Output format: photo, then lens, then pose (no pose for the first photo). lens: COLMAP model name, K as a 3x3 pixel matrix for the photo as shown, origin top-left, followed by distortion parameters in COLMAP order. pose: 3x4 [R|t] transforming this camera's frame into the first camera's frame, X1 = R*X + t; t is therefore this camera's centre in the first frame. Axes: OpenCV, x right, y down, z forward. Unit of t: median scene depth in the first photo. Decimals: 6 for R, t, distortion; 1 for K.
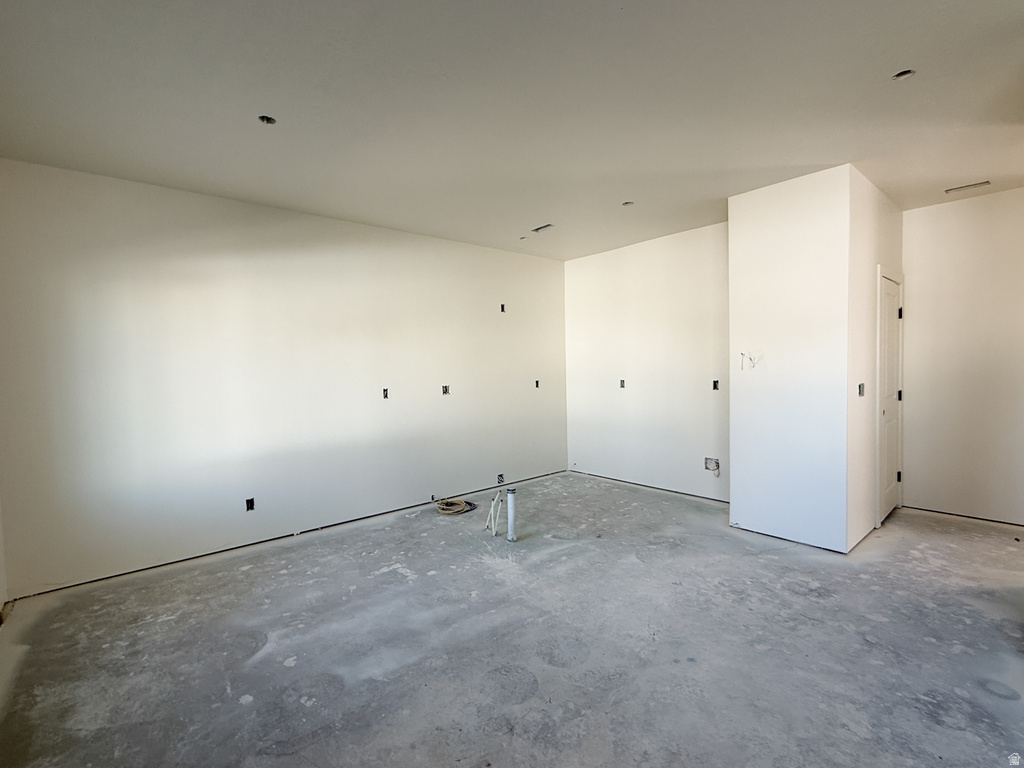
lens RADIAL K [[477.5, 0, 513.2], [0, 477.5, 383.8], [0, 0, 1]] dist [-0.001667, 0.000102]
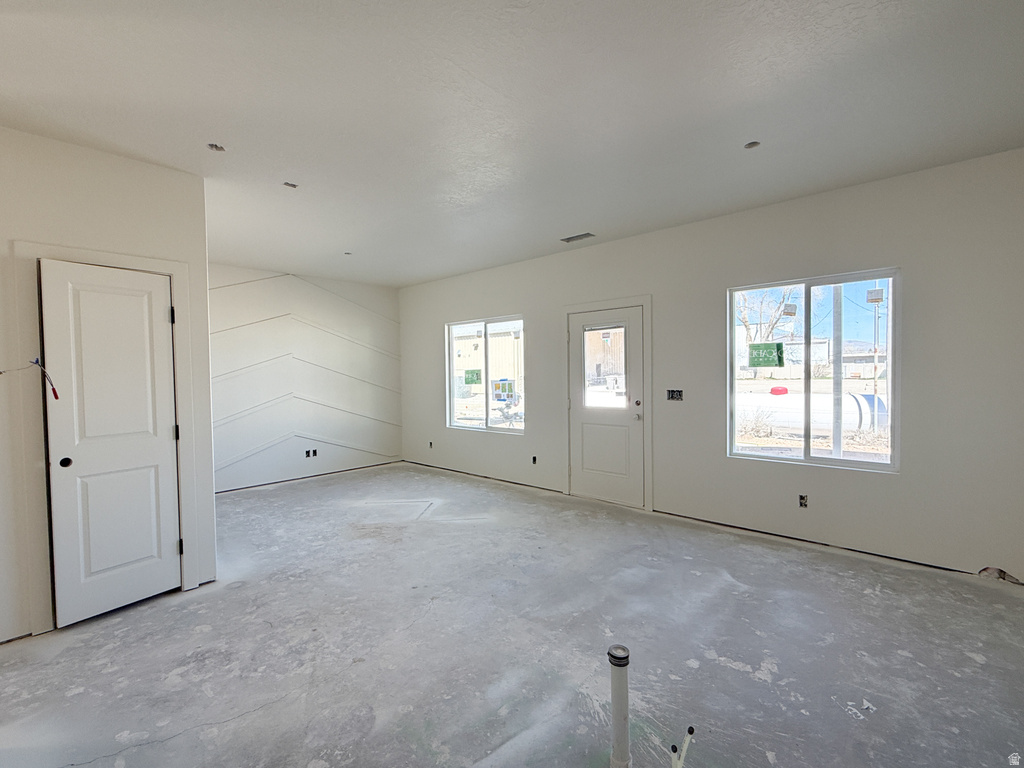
lens RADIAL K [[477.5, 0, 516.4], [0, 477.5, 386.5], [0, 0, 1]] dist [-0.001667, 0.000102]
pose [[-0.992024, 0.040352, -0.119414, 0.180541], [0.032272, 0.997106, 0.068841, -0.074858], [0.121846, 0.064438, -0.990455, 1.937009]]
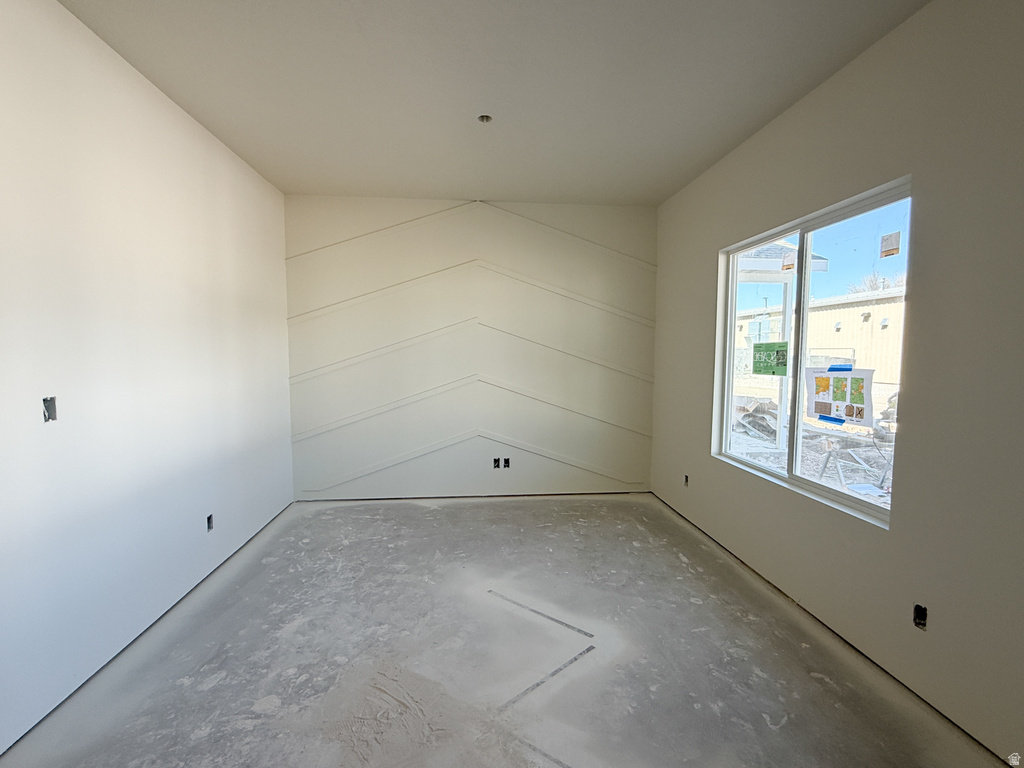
lens RADIAL K [[477.5, 0, 511.2], [0, 477.5, 380.7], [0, 0, 1]] dist [-0.001667, 0.000102]
pose [[-0.814762, -0.017662, 0.579526, -0.041267], [0.035132, 0.996195, 0.079753, -0.024247], [-0.578730, 0.085340, -0.811042, 0.797767]]
